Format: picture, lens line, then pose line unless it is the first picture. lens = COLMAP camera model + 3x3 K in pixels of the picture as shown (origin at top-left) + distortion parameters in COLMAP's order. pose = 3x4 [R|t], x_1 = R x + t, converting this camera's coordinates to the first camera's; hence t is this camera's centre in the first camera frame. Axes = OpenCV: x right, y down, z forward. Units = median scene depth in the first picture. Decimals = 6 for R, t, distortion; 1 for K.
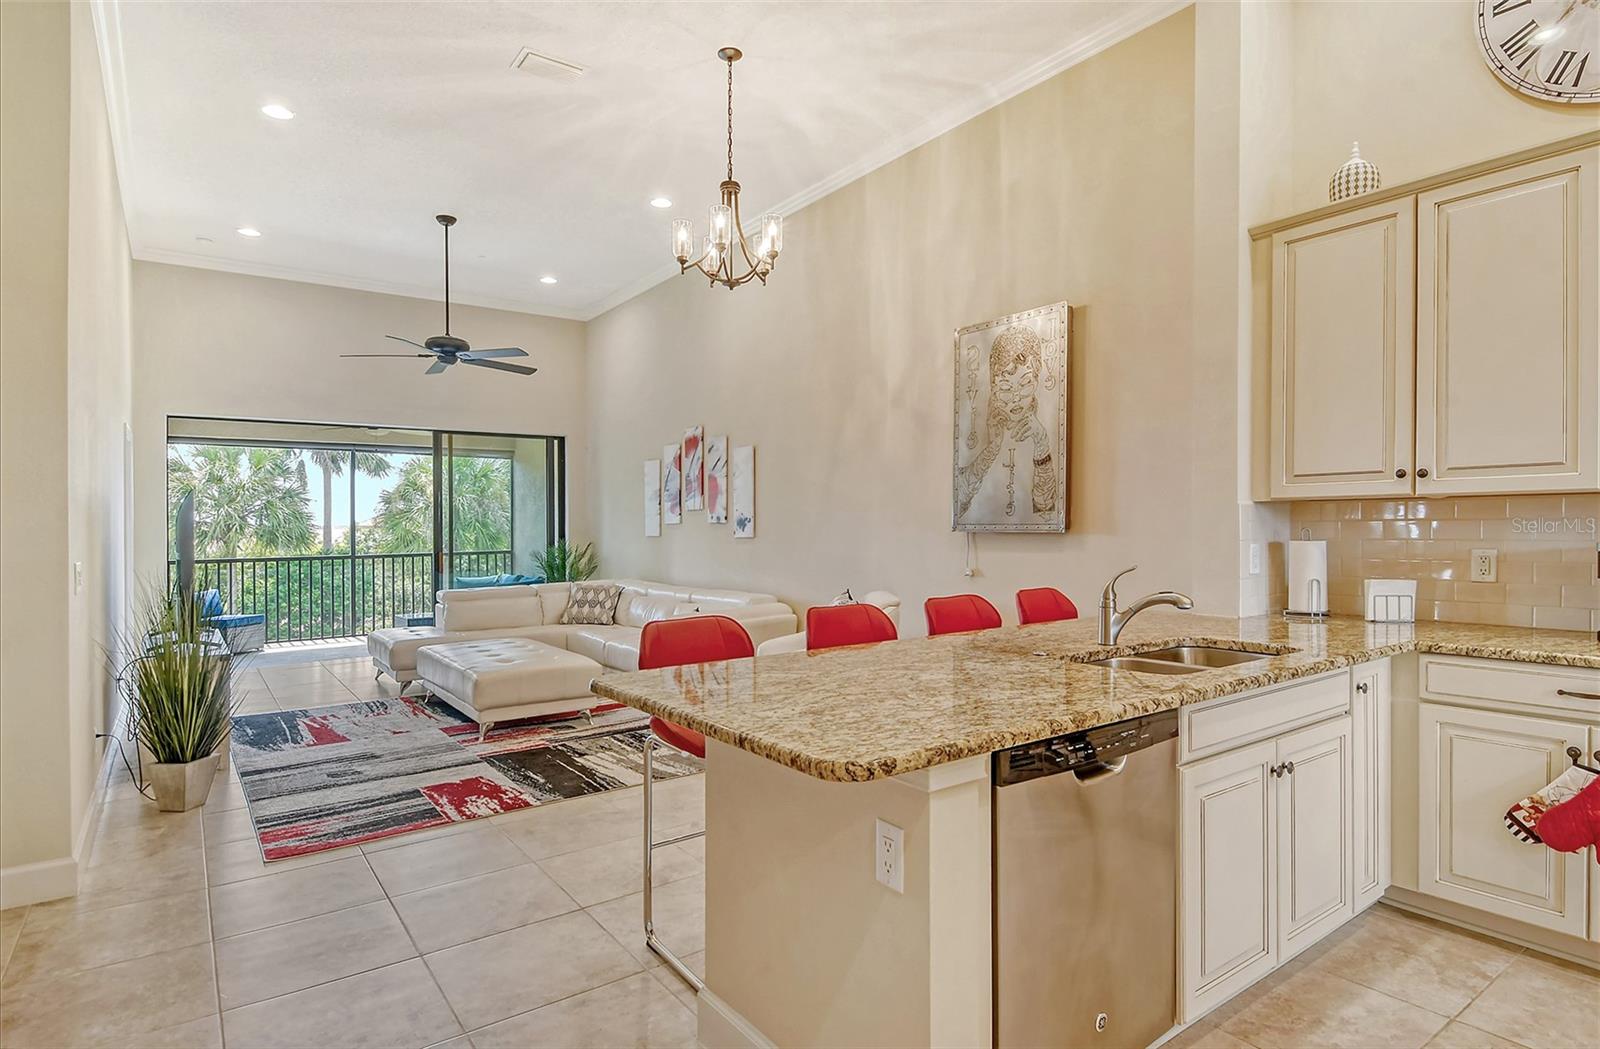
lens RADIAL K [[850.0, 0, 824.8], [0, 850.0, 527.0], [0, 0, 1]] dist [0.007382, -0.011460]
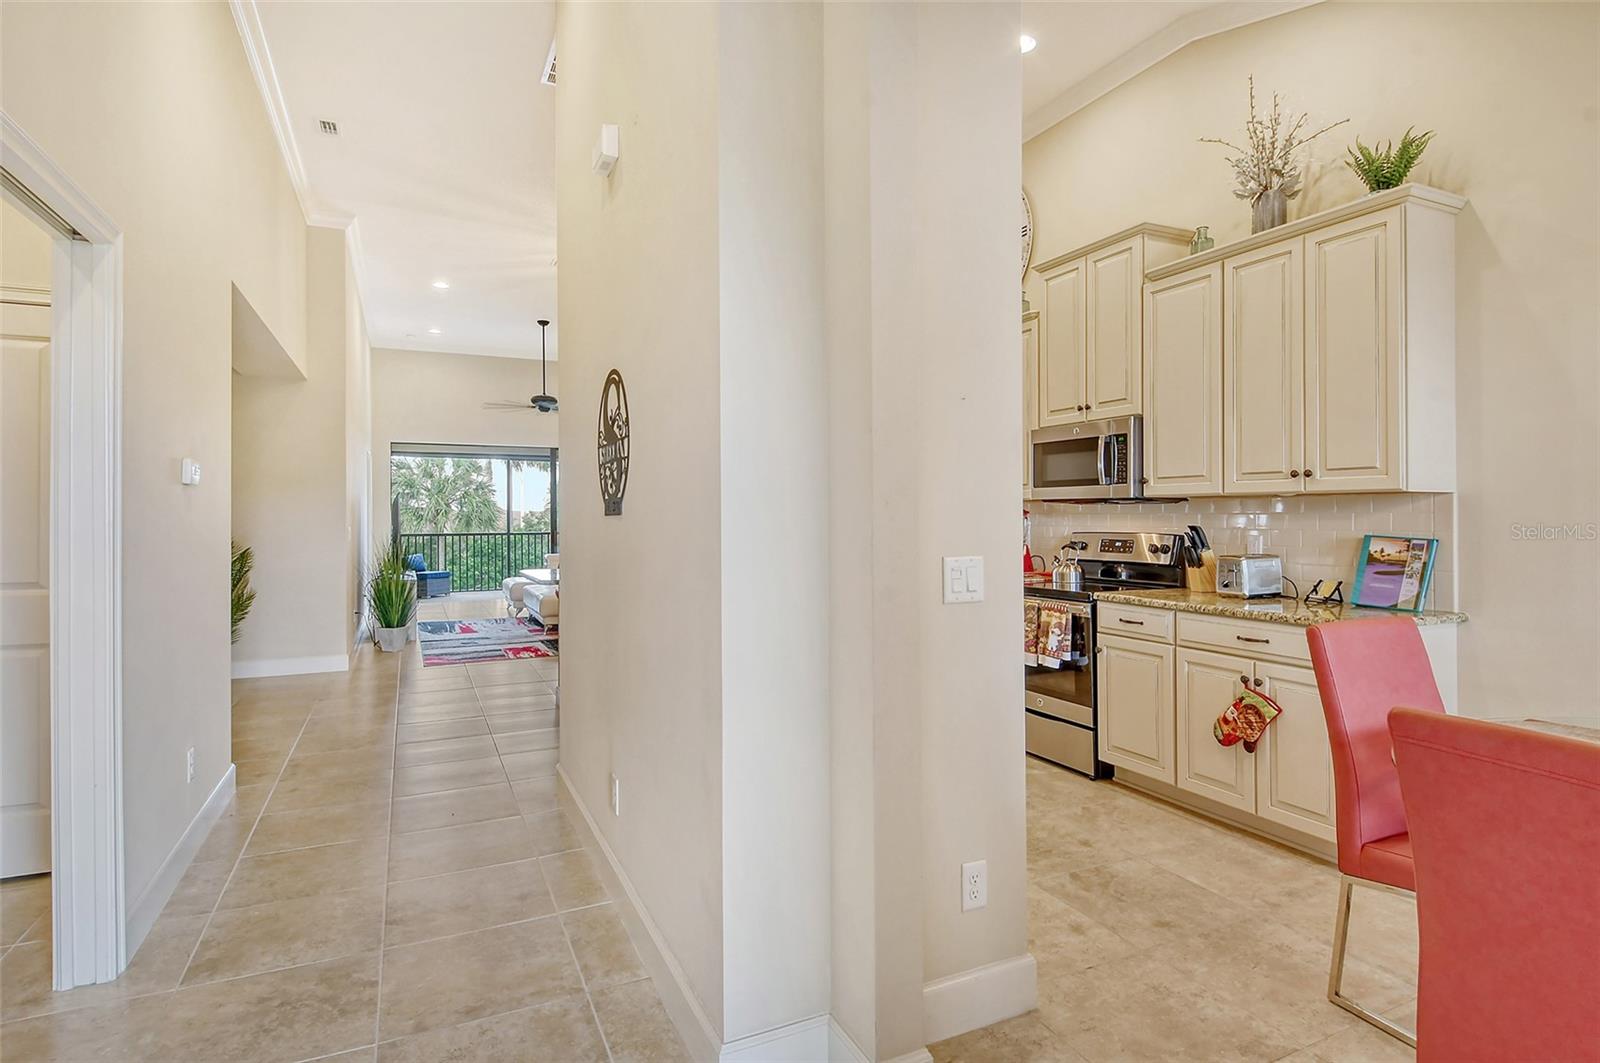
lens RADIAL K [[854.2, 0, 819.7], [0, 854.2, 525.5], [0, 0, 1]] dist [0.022670, -0.021994]
pose [[0.979442, 0.010457, -0.201456, 0.509845], [-0.007977, 0.999882, 0.013119, -0.003508], [0.201569, -0.011242, 0.979410, -0.622931]]
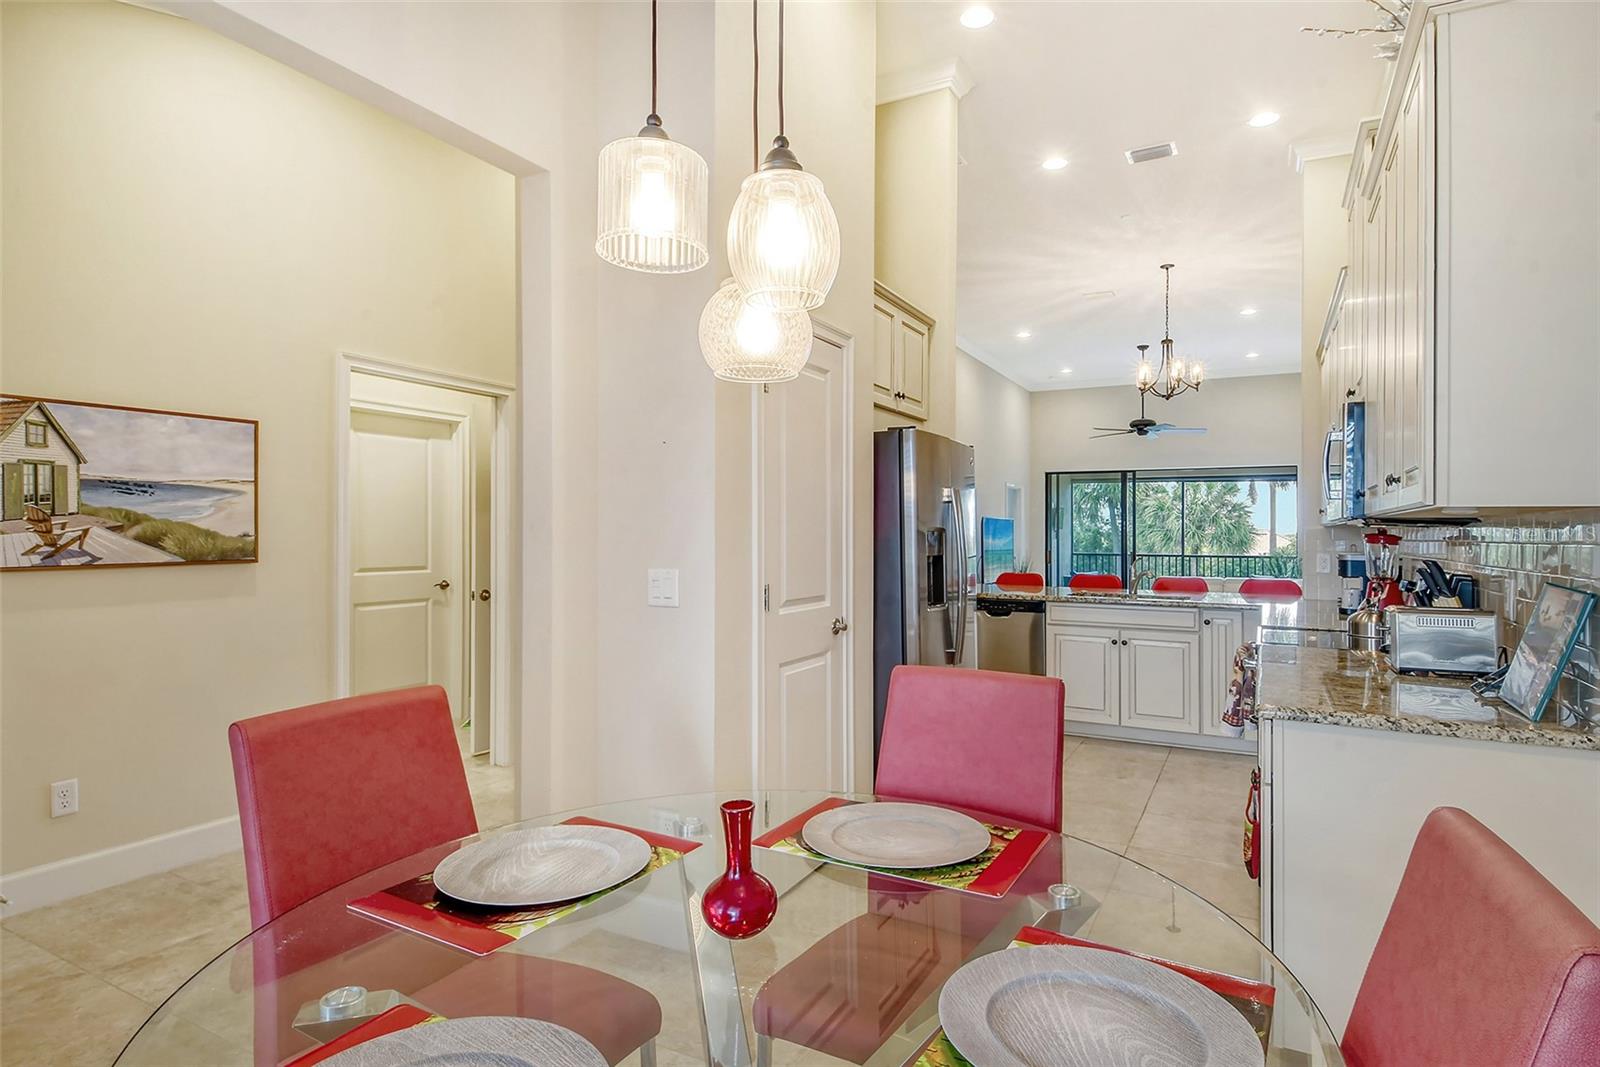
lens RADIAL K [[854.2, 0, 824.3], [0, 854.2, 516.1], [0, 0, 1]] dist [0.022670, -0.021994]
pose [[0.429095, -0.005173, -0.903245, 1.005019], [-0.014109, 0.999823, -0.012428, -0.010453], [0.903149, 0.018077, 0.428946, -0.327999]]
